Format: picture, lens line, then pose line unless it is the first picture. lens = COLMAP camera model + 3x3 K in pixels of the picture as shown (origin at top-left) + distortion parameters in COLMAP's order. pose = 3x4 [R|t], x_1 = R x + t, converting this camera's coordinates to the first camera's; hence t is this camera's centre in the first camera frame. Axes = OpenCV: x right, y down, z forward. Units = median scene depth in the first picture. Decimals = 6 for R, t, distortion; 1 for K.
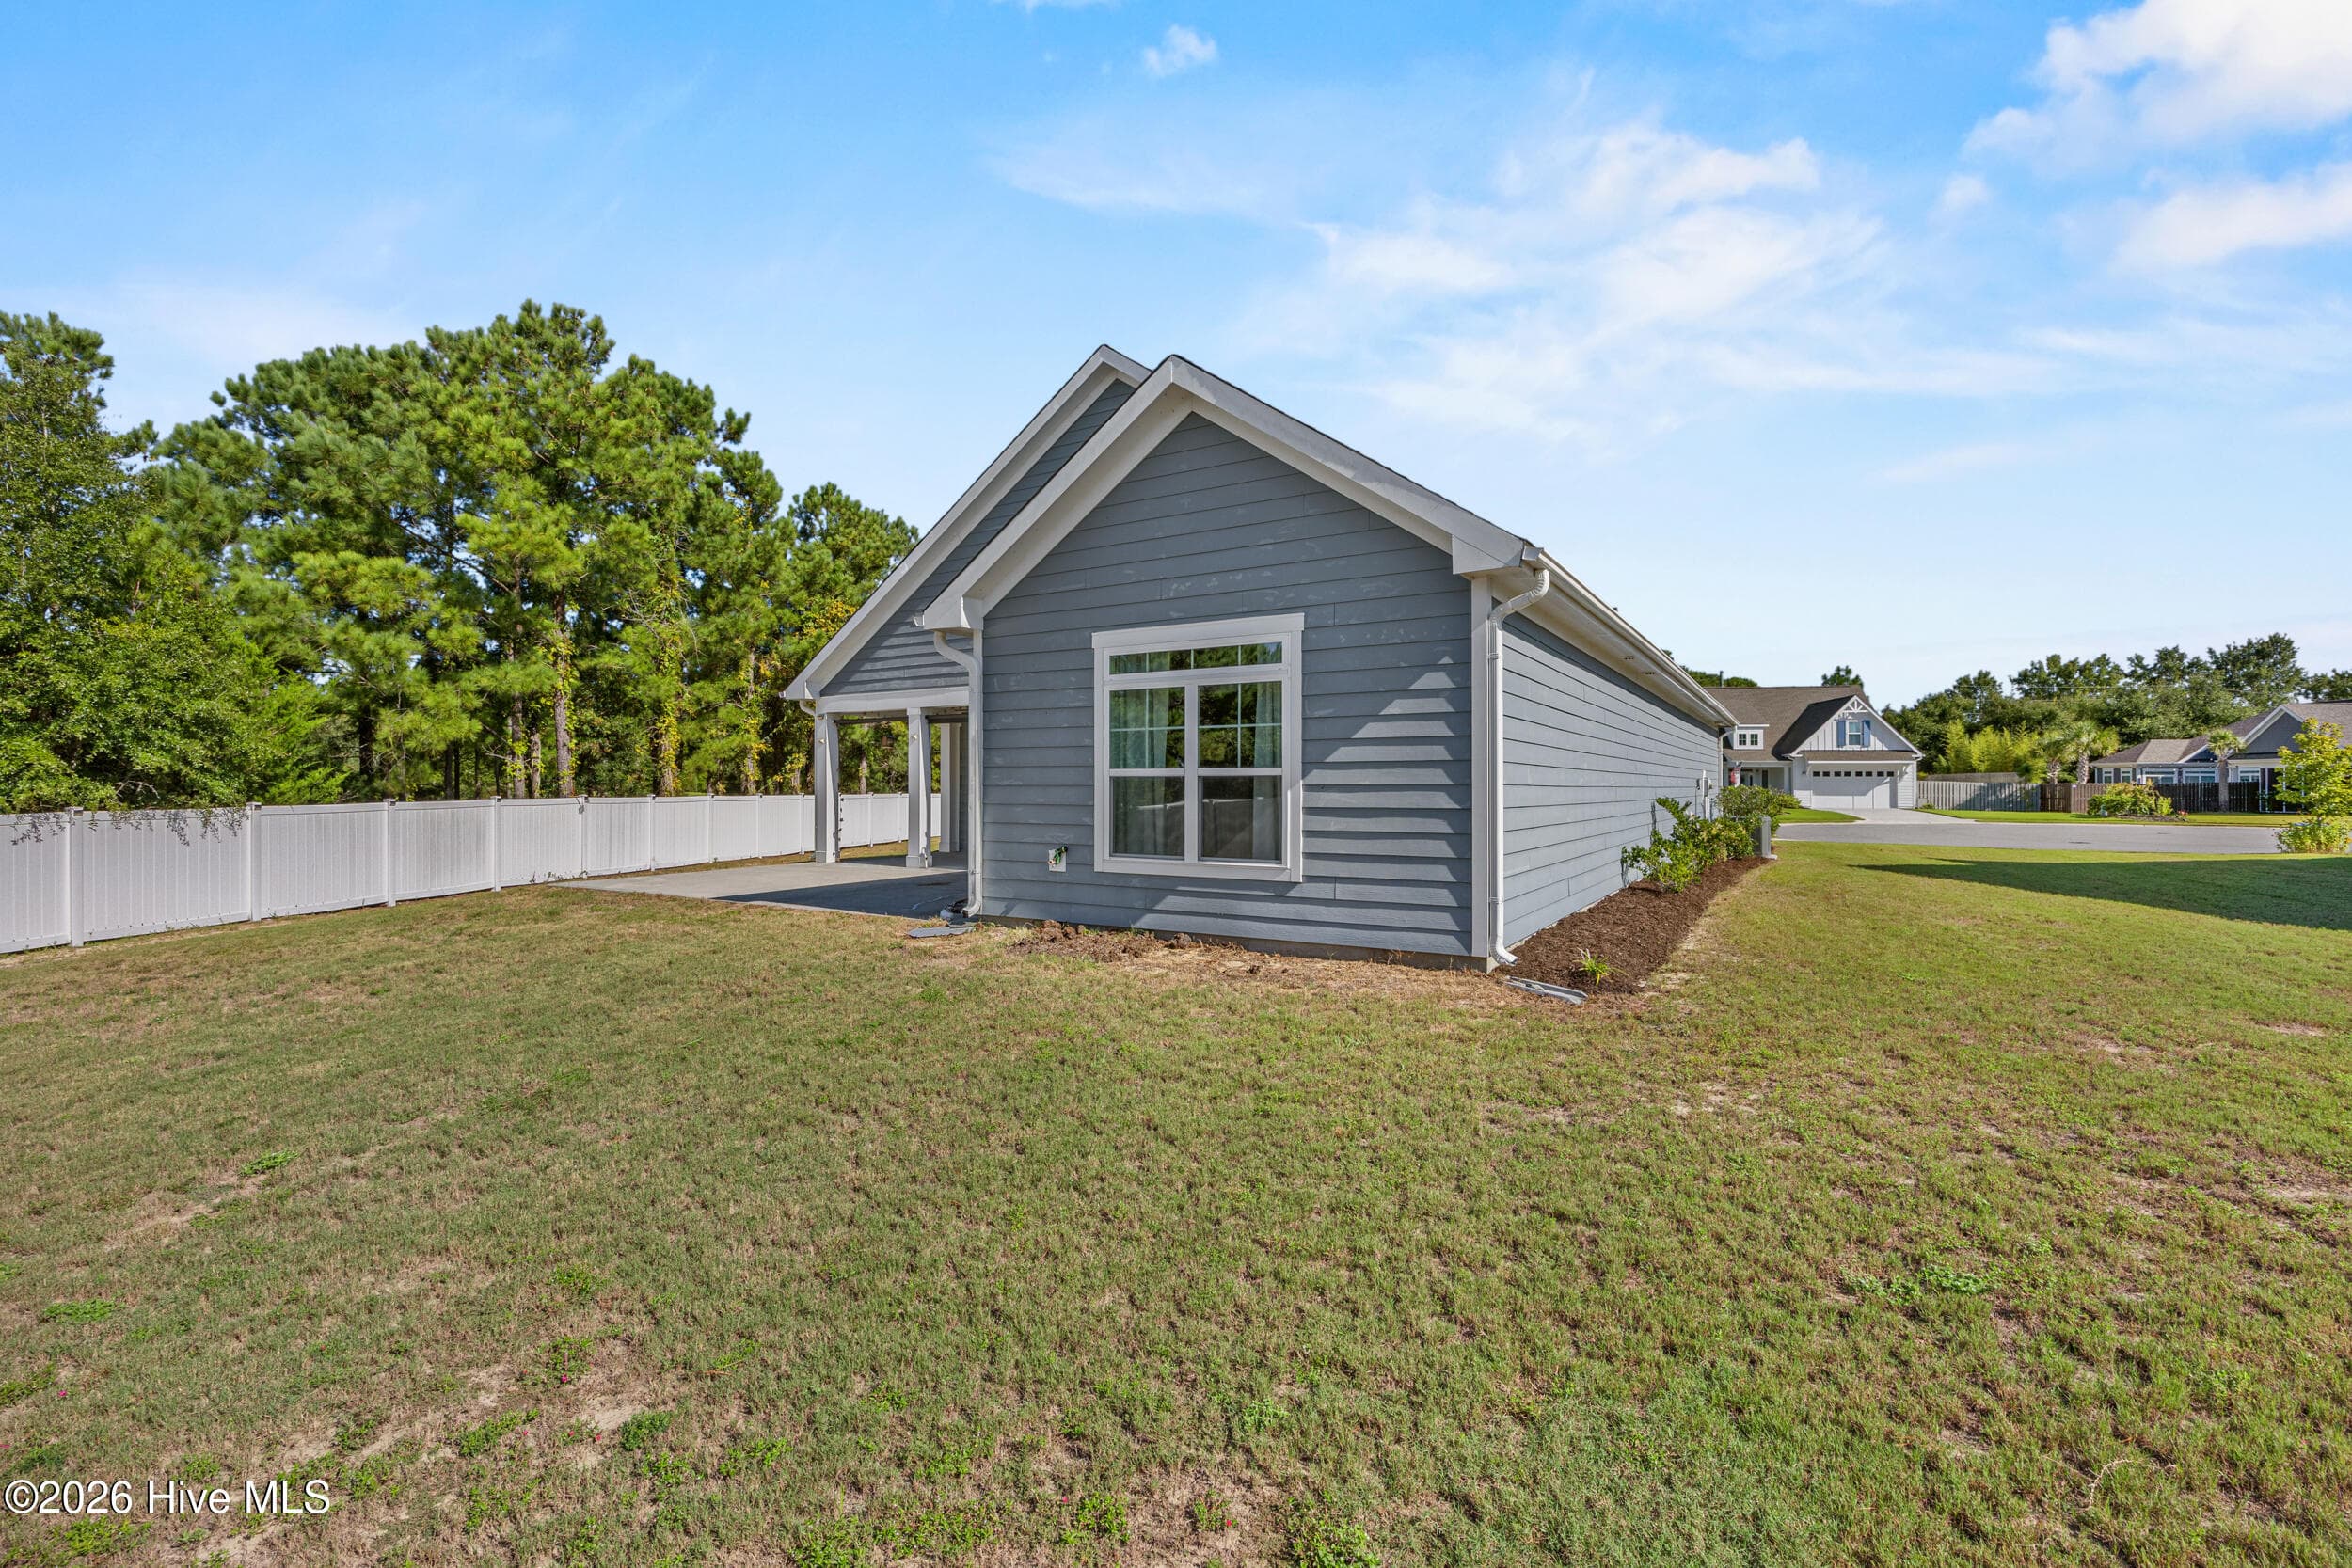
lens RADIAL K [[1022.4, 0, 1171.8], [0, 1022.4, 772.3], [0, 0, 1]] dist [0.000223, 0.000122]
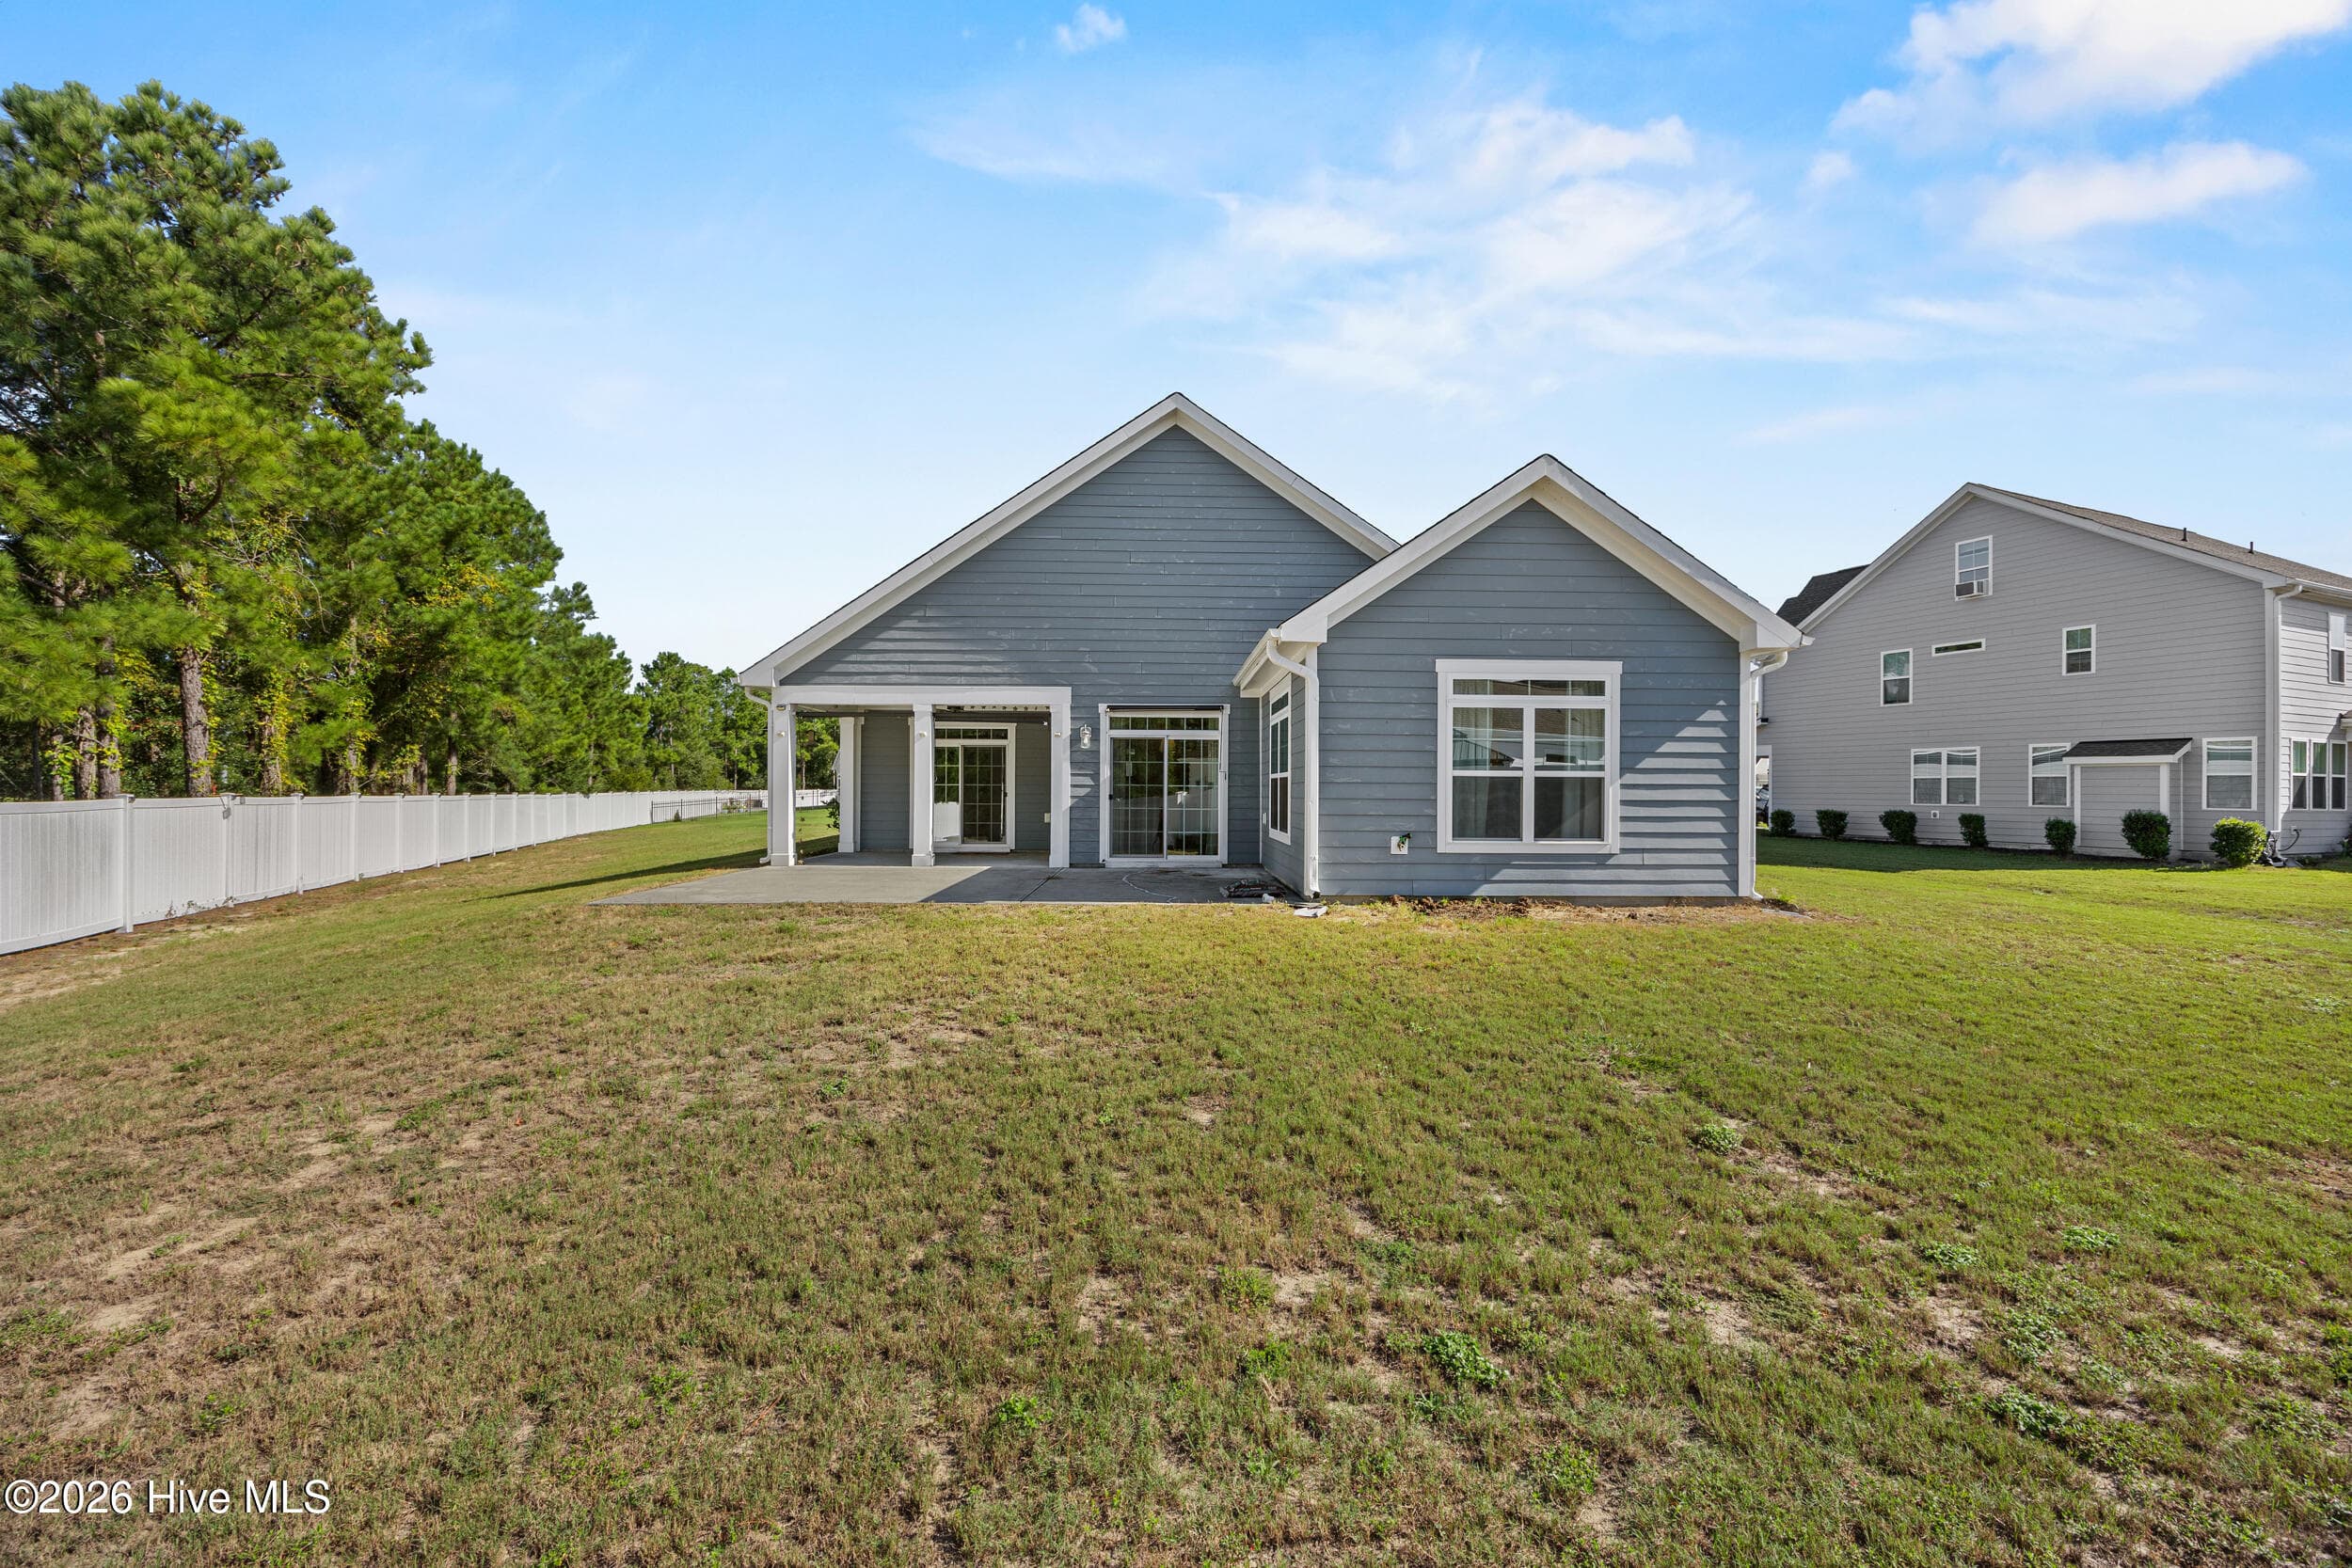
lens RADIAL K [[914.5, 0, 1176.0], [0, 914.5, 784.0], [0, 0, 1]] dist [-0.002592, -0.000246]
pose [[0.843134, 0.011720, 0.537576, -0.944196], [-0.013631, 0.999907, -0.000422, 0.018611], [-0.537531, -0.006972, 0.843215, 0.241840]]
